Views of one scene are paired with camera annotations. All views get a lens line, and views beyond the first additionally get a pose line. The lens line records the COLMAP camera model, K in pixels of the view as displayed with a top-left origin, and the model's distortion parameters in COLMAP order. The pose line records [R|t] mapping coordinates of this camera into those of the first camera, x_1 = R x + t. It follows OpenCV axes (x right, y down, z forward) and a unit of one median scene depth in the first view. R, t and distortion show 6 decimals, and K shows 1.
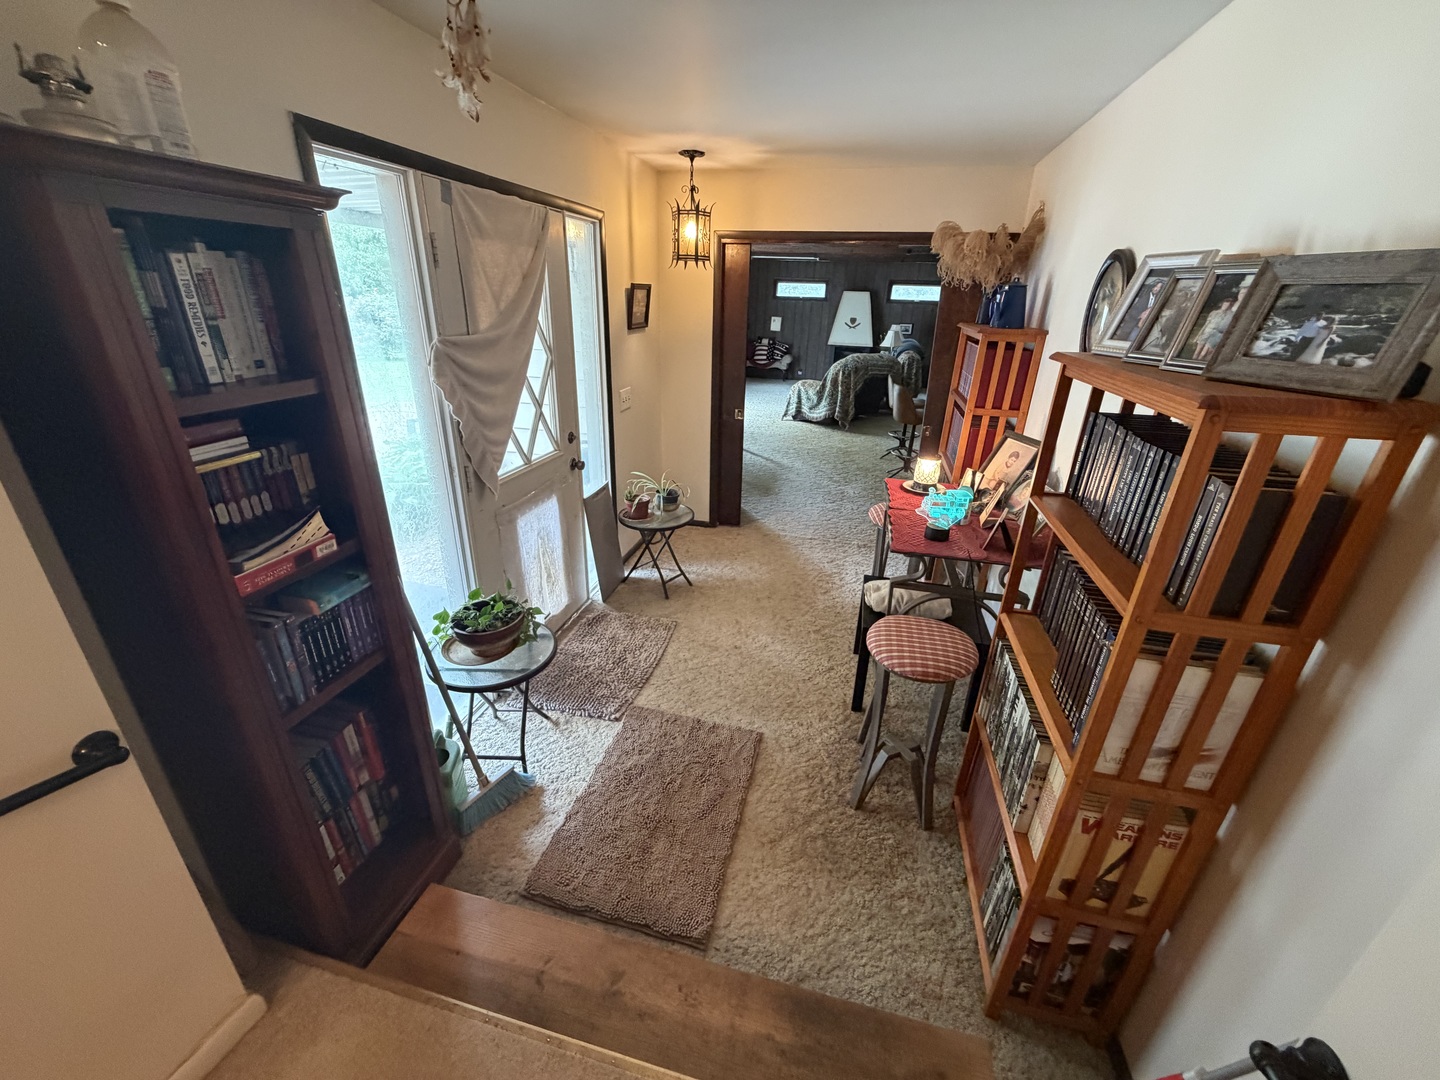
lens RADIAL K [[574.2, 0, 717.7], [0, 574.2, 539.8], [0, 0, 1]] dist [0.000674, 0.002625]
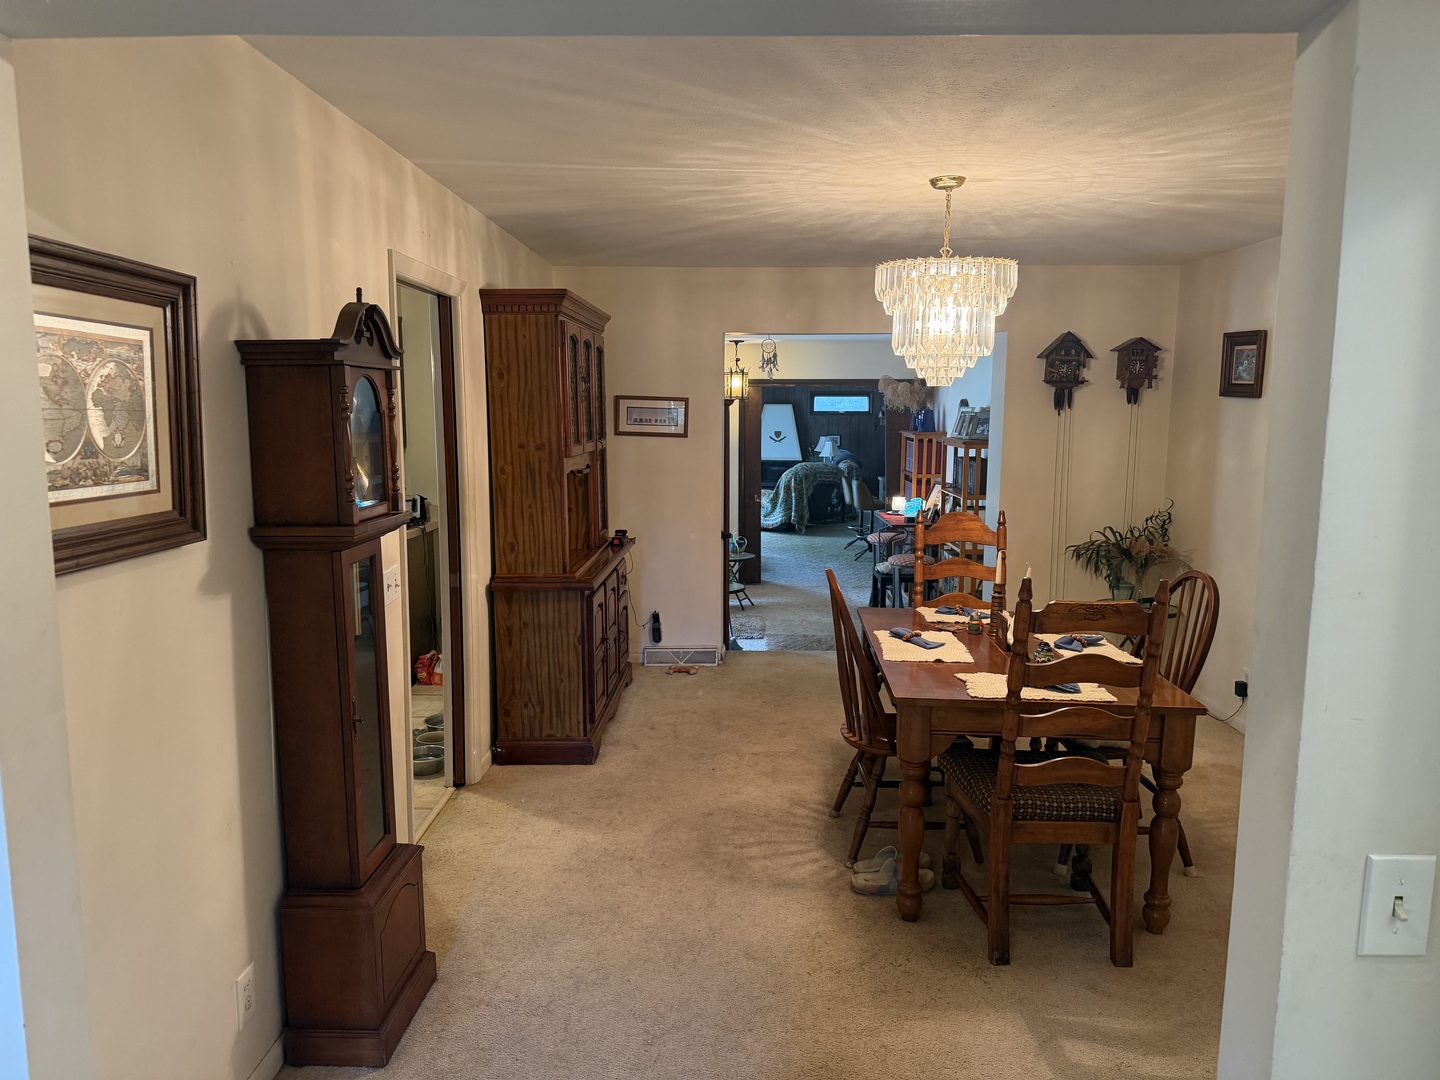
lens RADIAL K [[1011.6, 0, 714.5], [0, 1011.6, 544.8], [0, 0, 1]] dist [0.079732, -0.095589]
pose [[0.975252, -0.055689, 0.213969, -1.183678], [0.109260, 0.962726, -0.247427, 0.959084], [-0.192215, 0.264682, 0.944985, -2.495640]]
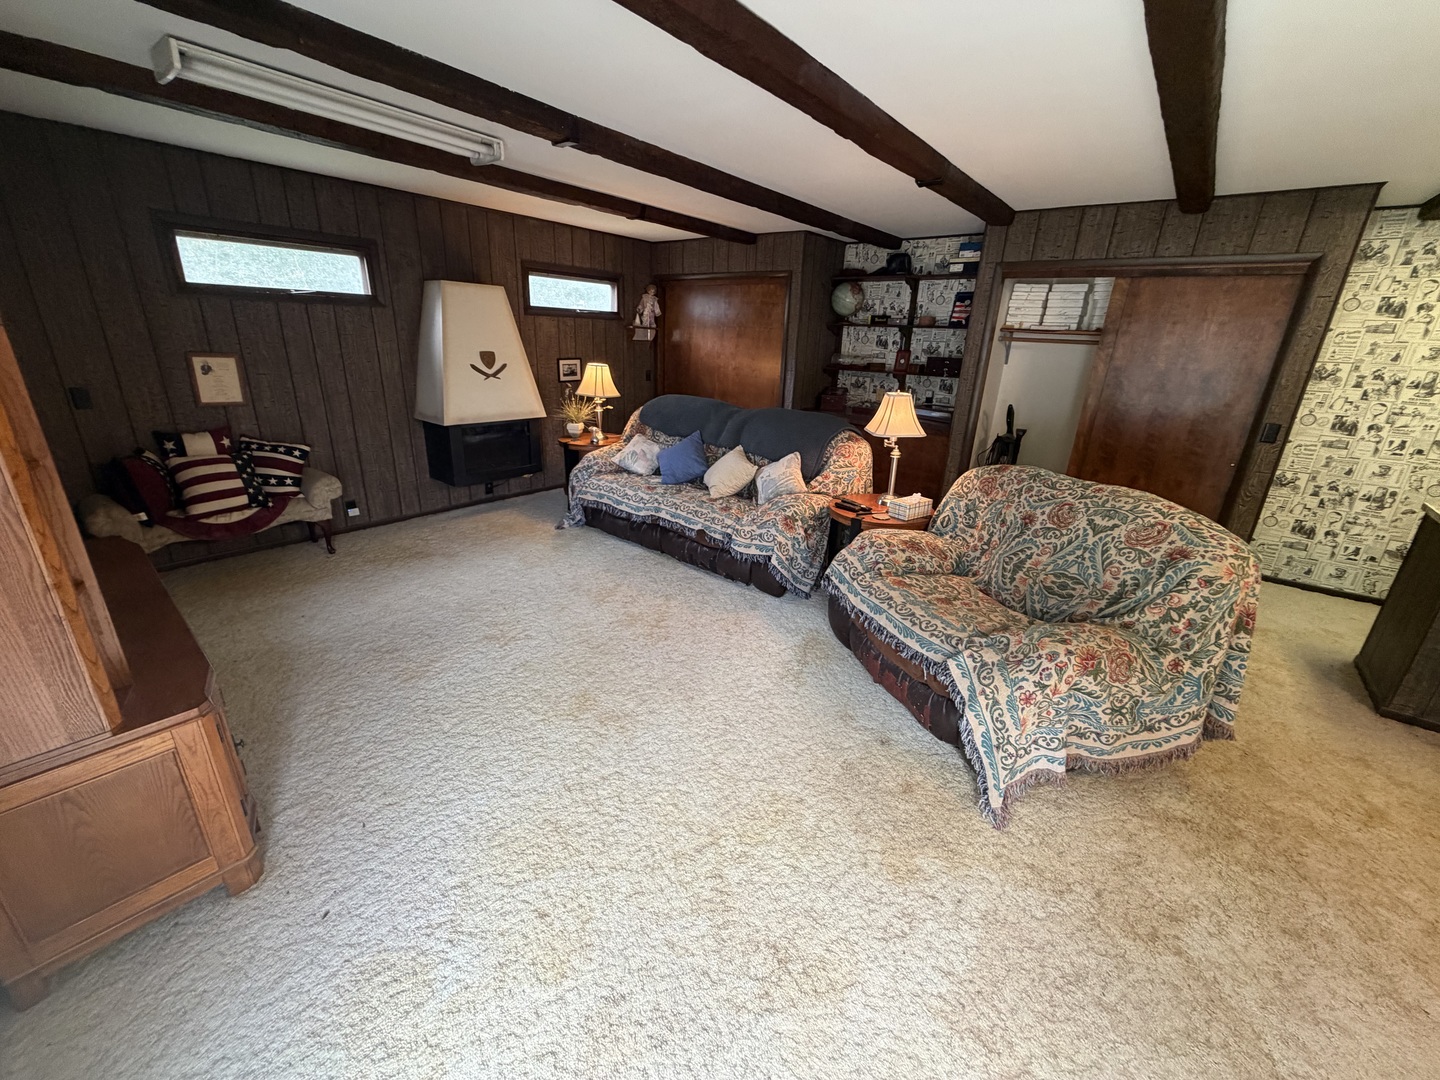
lens RADIAL K [[574.2, 0, 728.9], [0, 574.2, 537.3], [0, 0, 1]] dist [0.000674, 0.002625]
pose [[0.416987, -0.315055, 0.852562, -0.367648], [0.326125, 0.927404, 0.183205, -1.551886], [-0.848389, 0.201648, 0.489462, 3.749775]]
